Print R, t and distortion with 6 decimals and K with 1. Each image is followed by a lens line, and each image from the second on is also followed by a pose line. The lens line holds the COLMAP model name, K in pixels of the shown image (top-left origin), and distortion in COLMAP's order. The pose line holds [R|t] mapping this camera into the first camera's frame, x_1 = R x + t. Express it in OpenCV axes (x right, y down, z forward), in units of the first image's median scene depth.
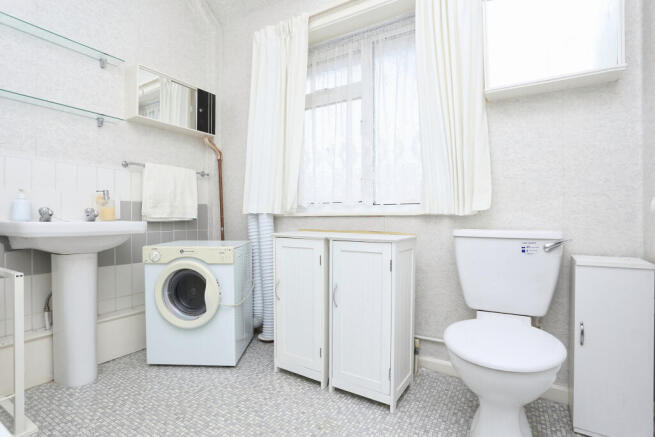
lens RADIAL K [[322.0, 0, 328.7], [0, 322.0, 217.0], [0, 0, 1]] dist [-0.040770, 0.004969]
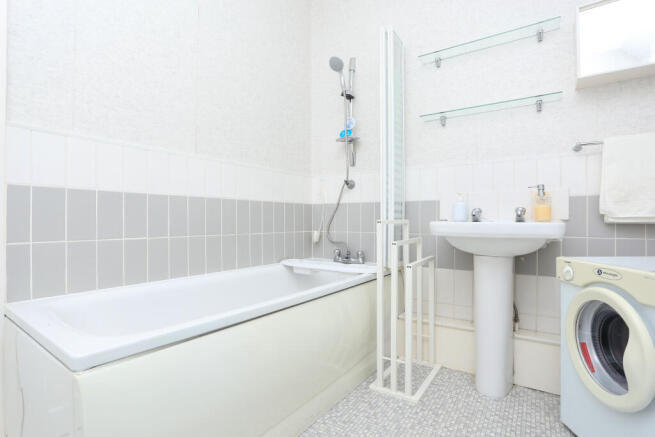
lens RADIAL K [[322.0, 0, 329.0], [0, 322.0, 219.4], [0, 0, 1]] dist [-0.040770, 0.004969]
pose [[-0.089522, -0.000845, -0.995984, 0.183466], [0.004968, 0.999987, -0.001295, 0.004845], [0.995972, -0.005064, -0.089517, 0.540186]]
